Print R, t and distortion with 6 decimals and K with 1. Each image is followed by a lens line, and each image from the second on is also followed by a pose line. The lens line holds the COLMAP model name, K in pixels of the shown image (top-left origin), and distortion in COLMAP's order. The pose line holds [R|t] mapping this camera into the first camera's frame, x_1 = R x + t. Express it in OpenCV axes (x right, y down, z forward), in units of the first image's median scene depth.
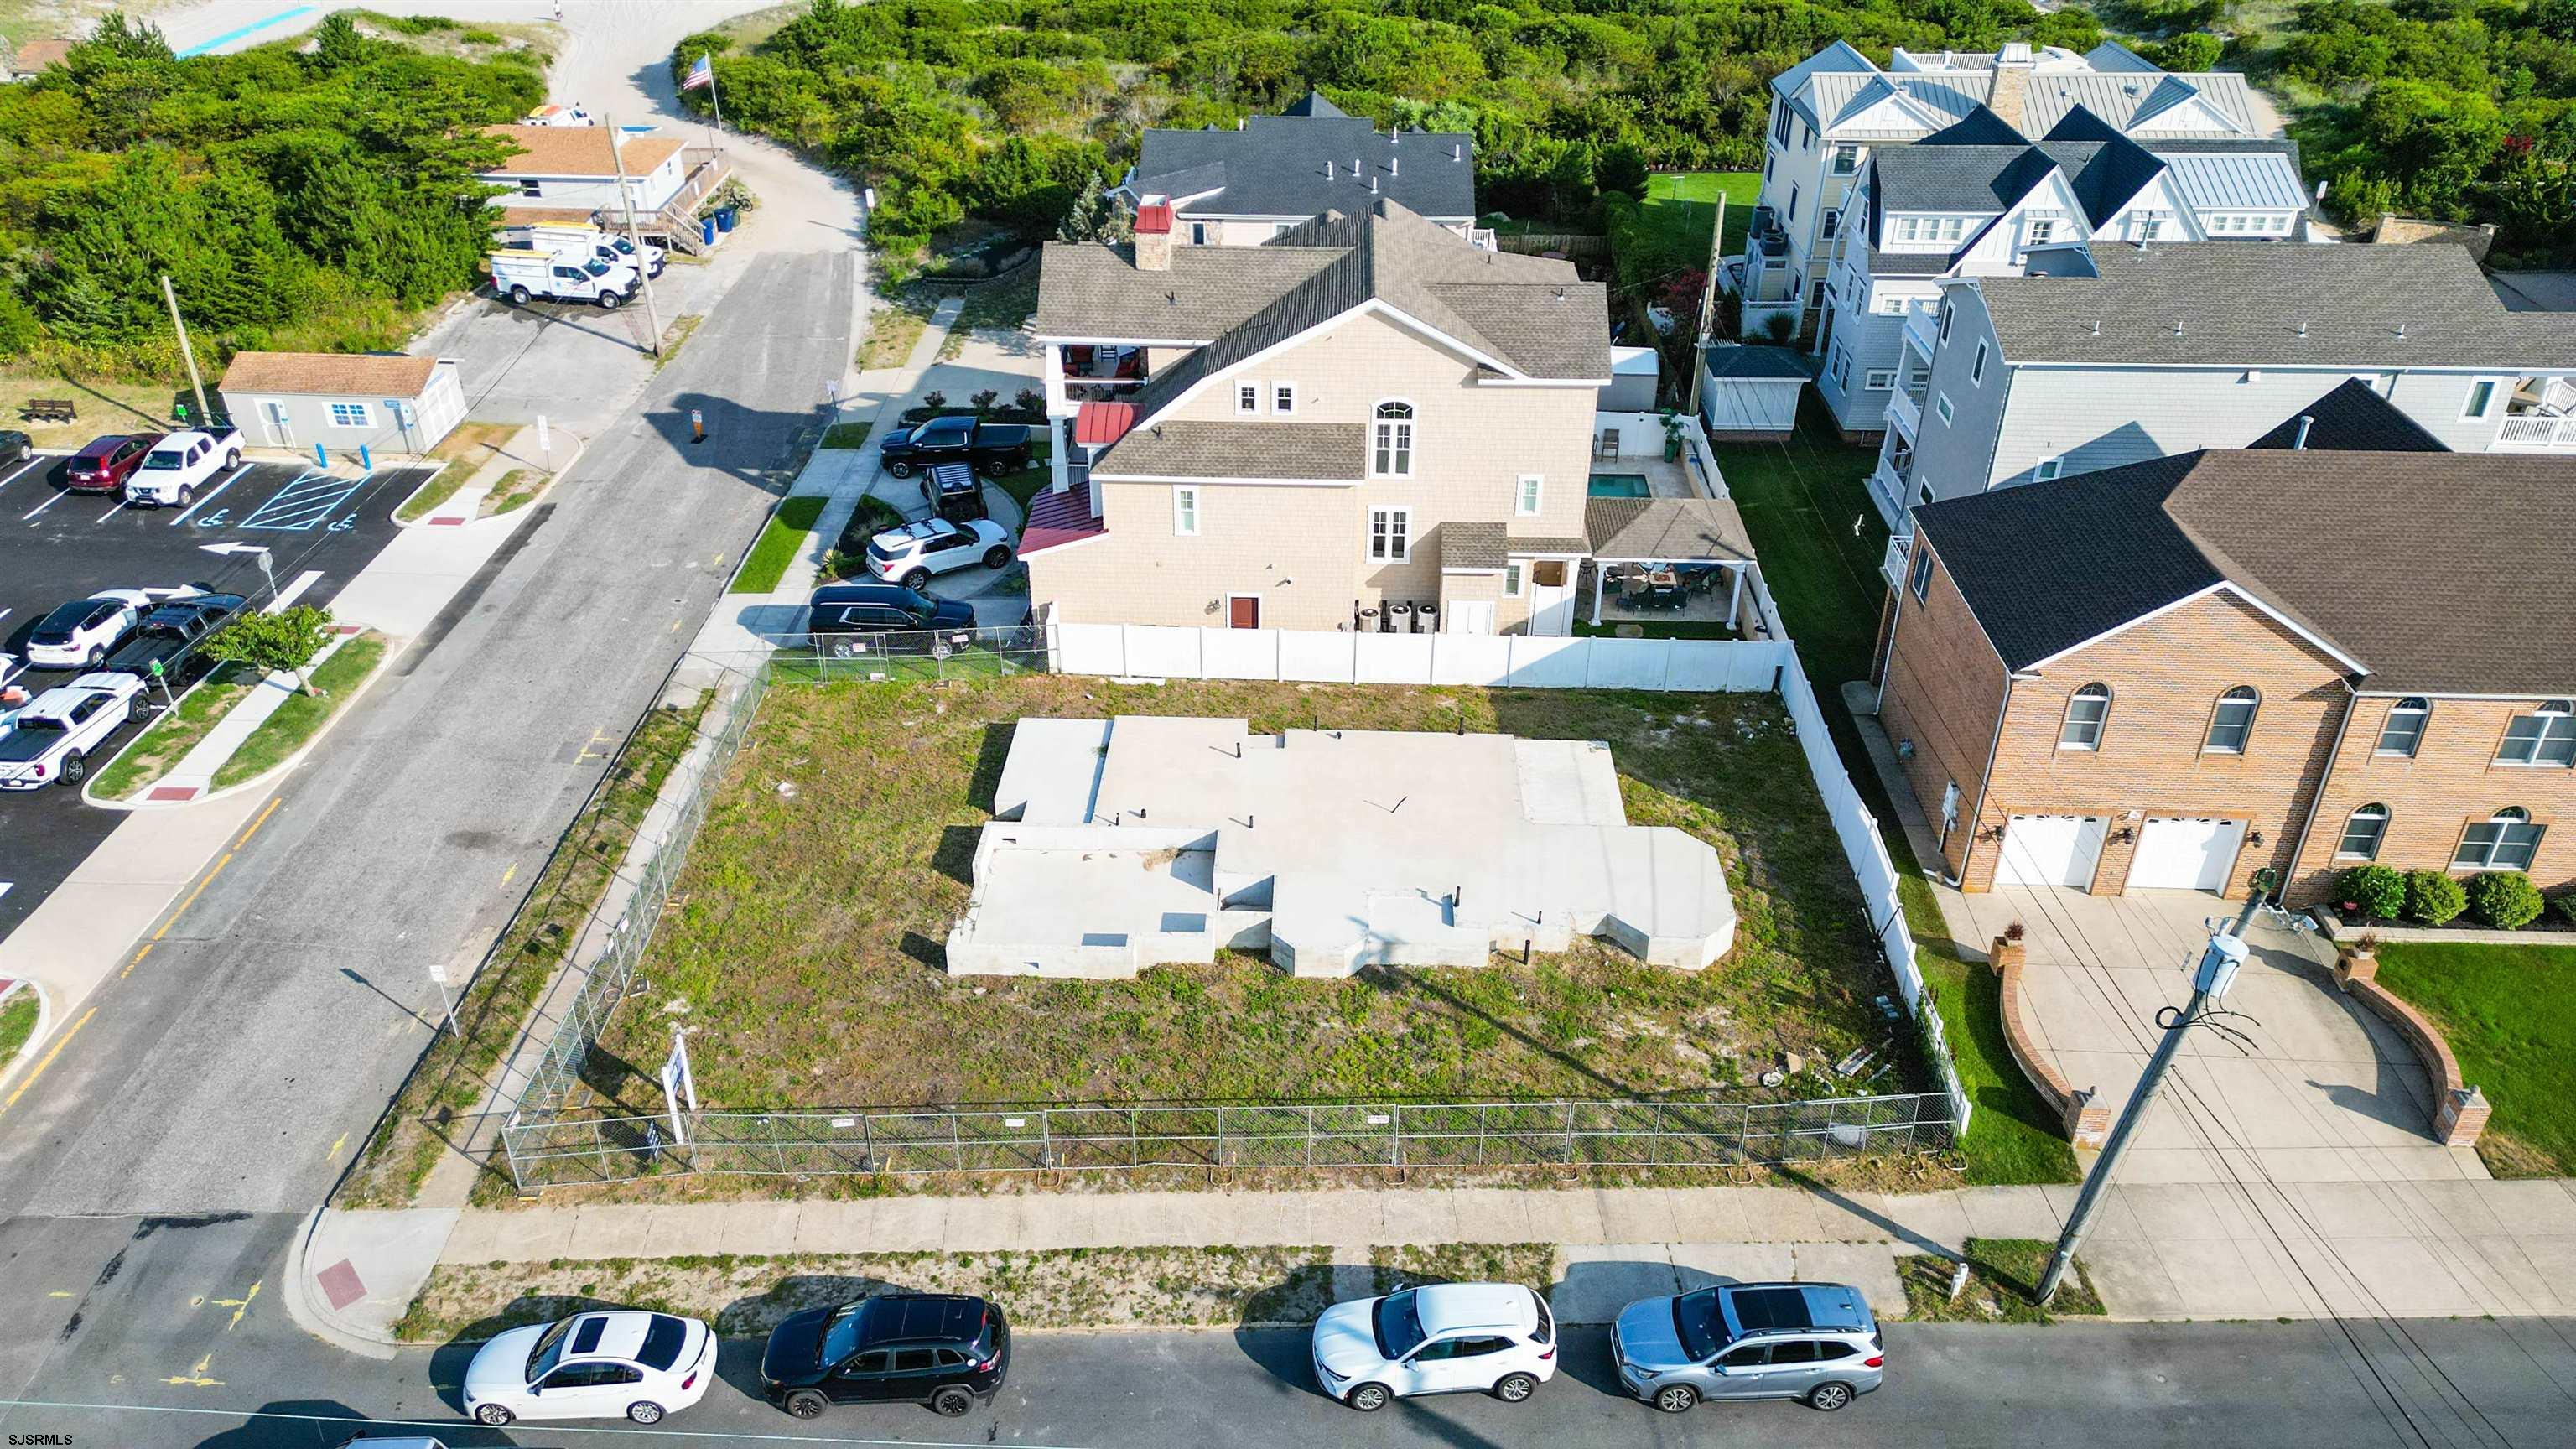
lens RADIAL K [[1792.1, 0, 1273.5], [0, 1792.1, 718.9], [0, 0, 1]] dist [0.085933, -0.087438]
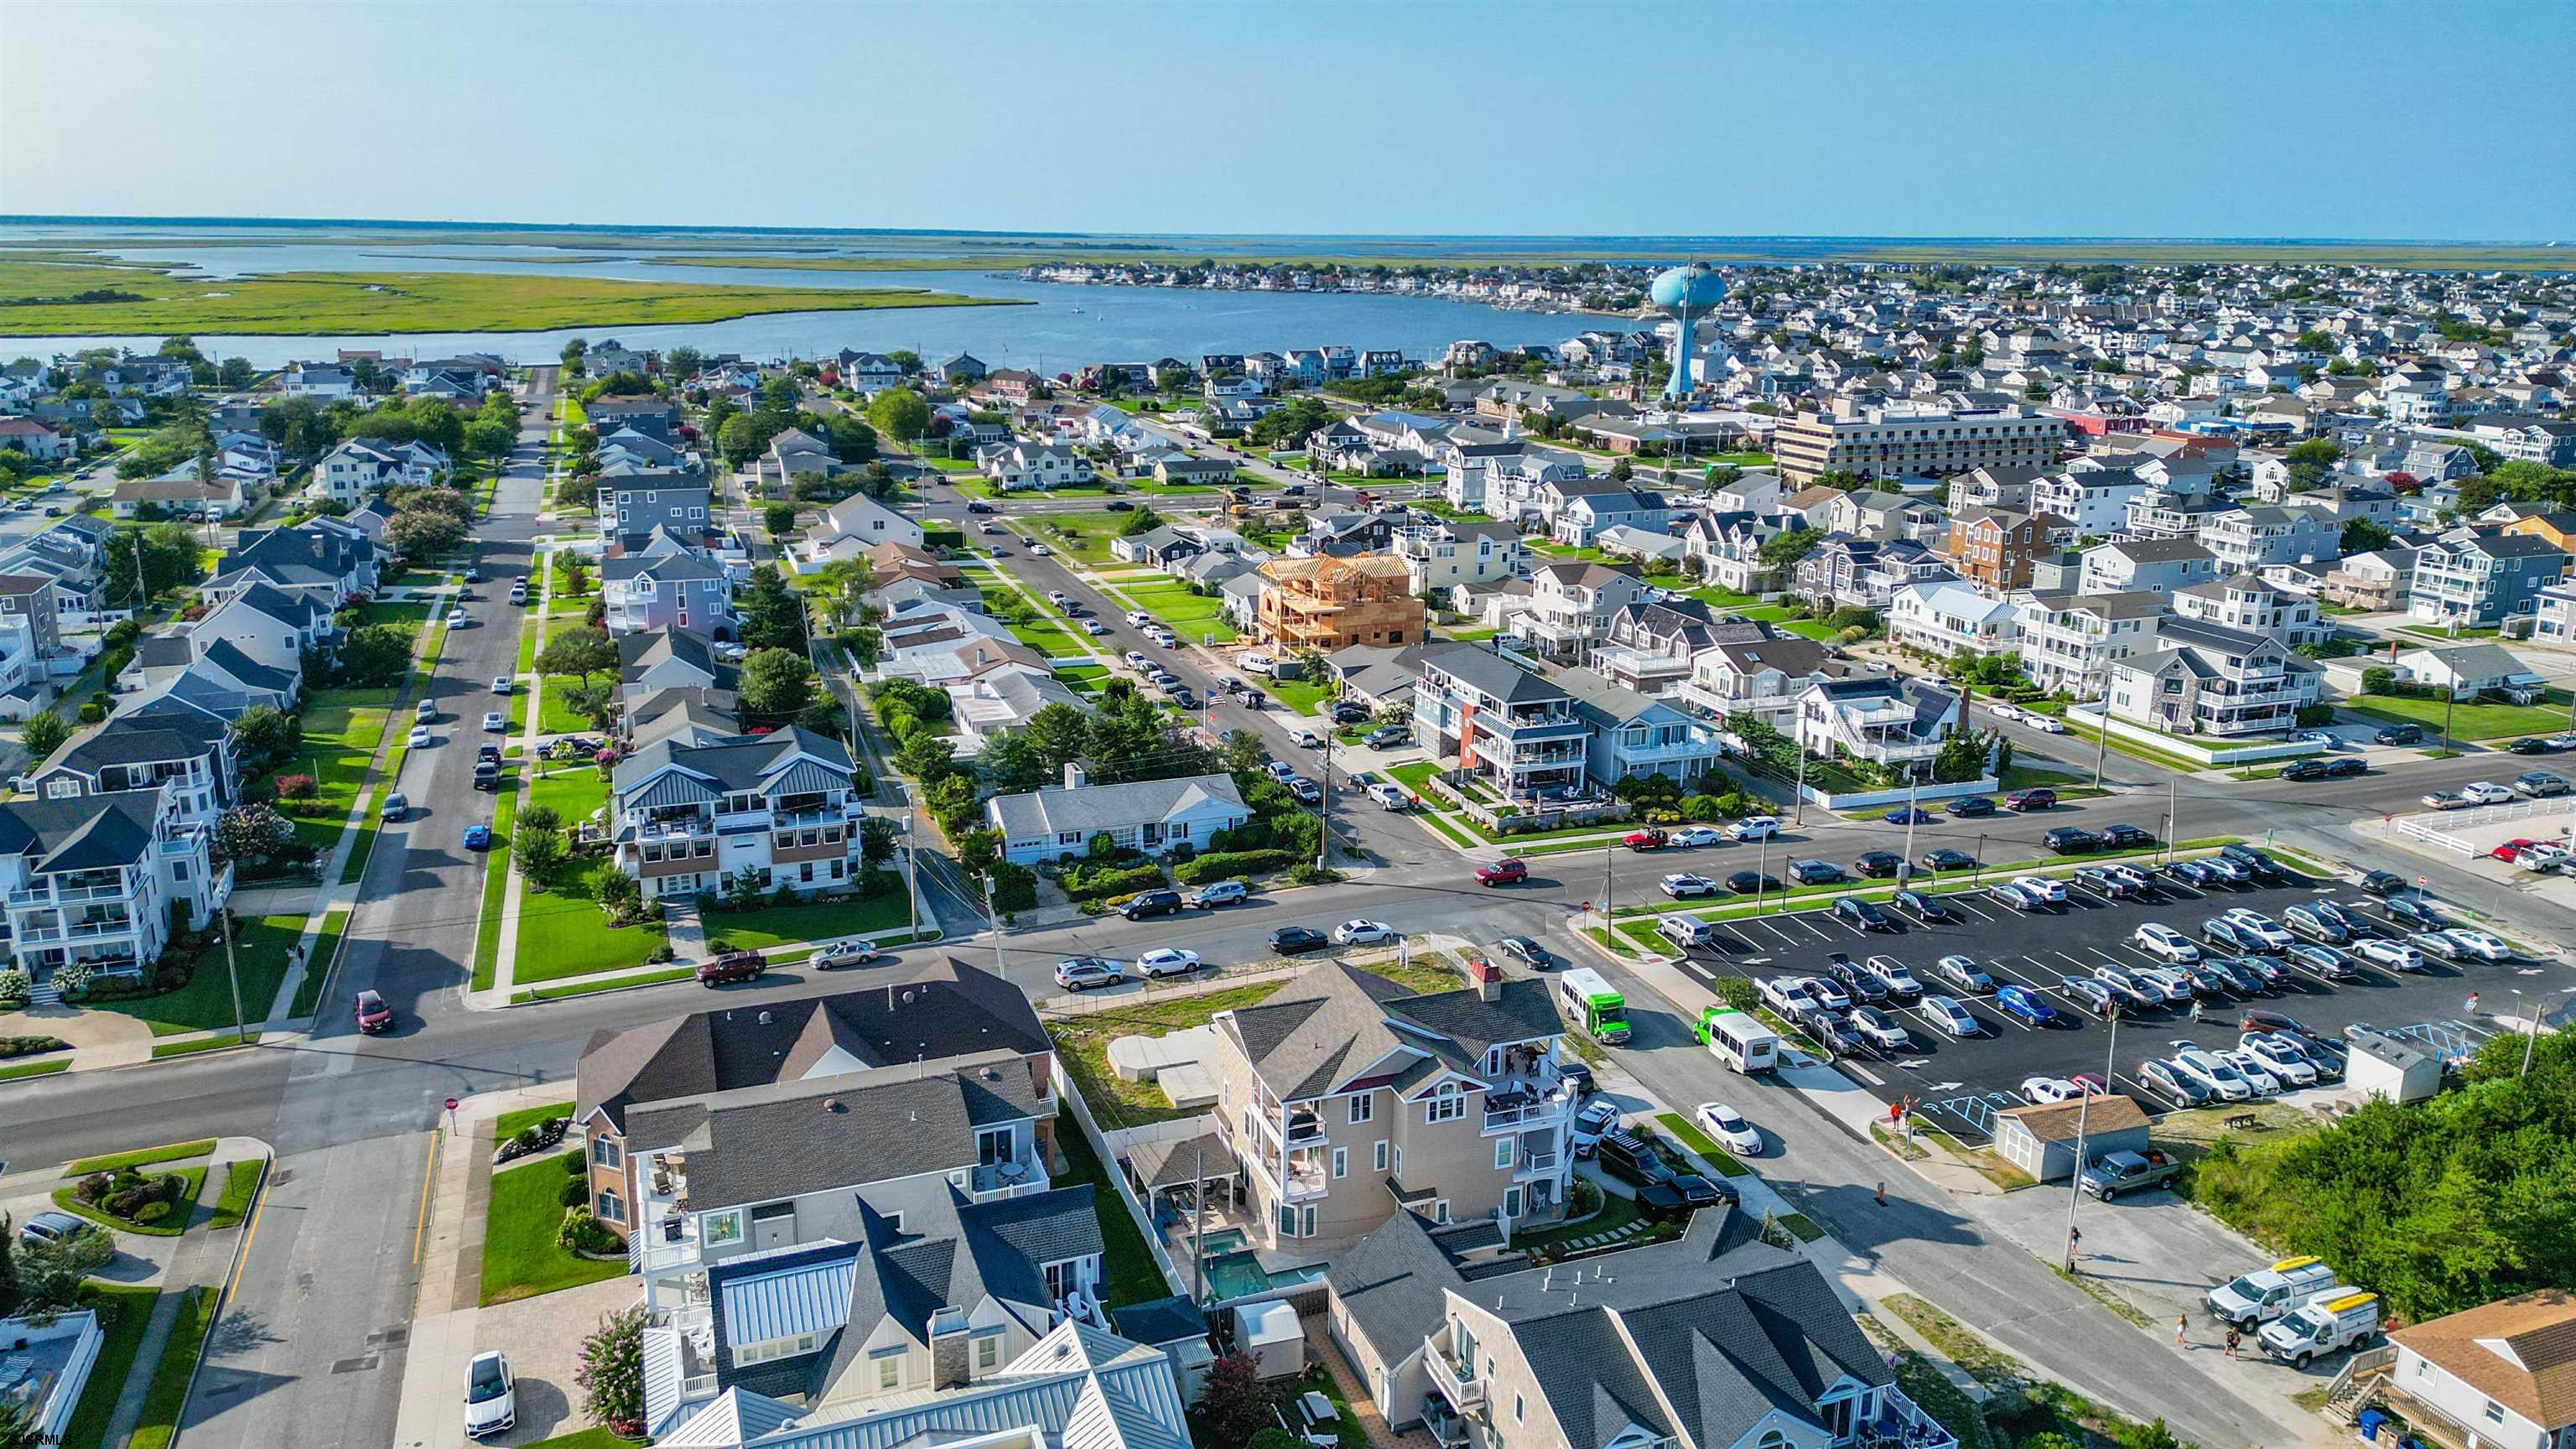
lens RADIAL K [[1792.1, 0, 1271.0], [0, 1792.1, 701.9], [0, 0, 1]] dist [0.085933, -0.087438]
pose [[-0.925742, 0.083286, -0.368871, 0.795241], [-0.208866, 0.700545, 0.682357, -1.710709], [0.315242, 0.708731, -0.631128, 1.970465]]
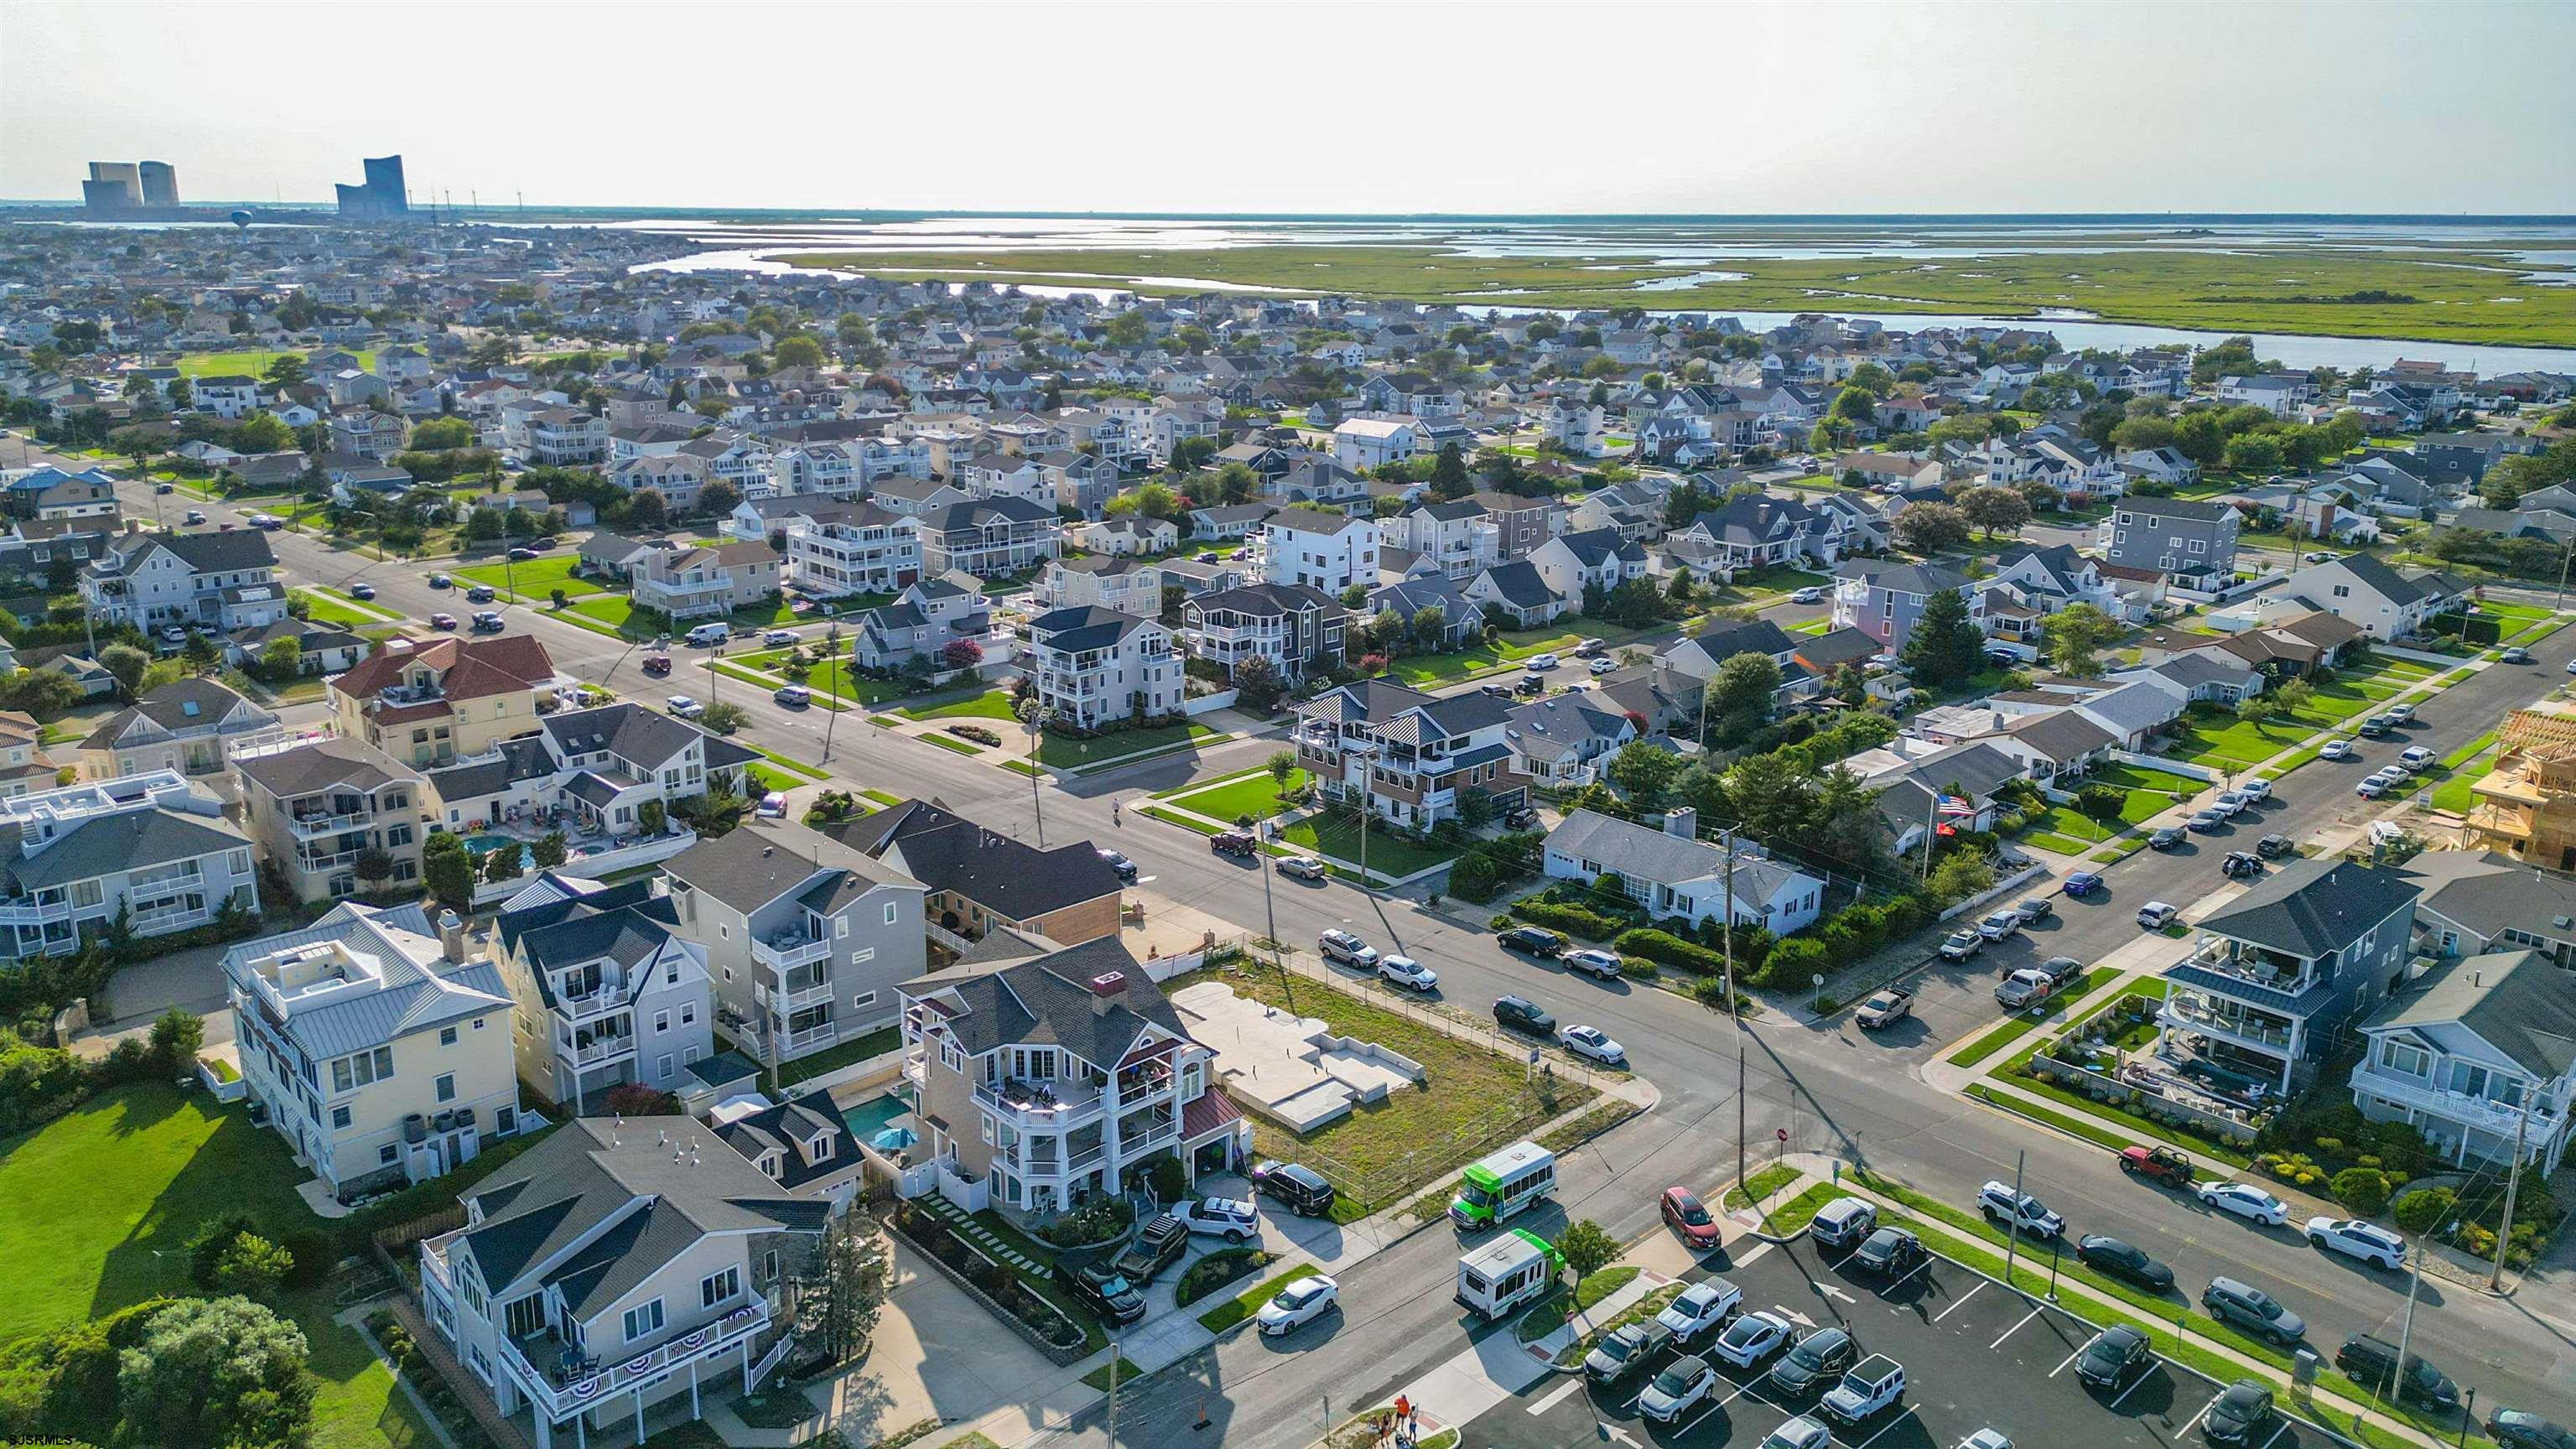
lens RADIAL K [[1792.1, 0, 1271.5], [0, 1792.1, 710.1], [0, 0, 1]] dist [0.085933, -0.087438]
pose [[-0.705888, -0.196979, 0.680384, -1.407879], [0.362985, 0.724246, 0.586268, -1.542967], [-0.608247, 0.660808, -0.439736, 1.598067]]
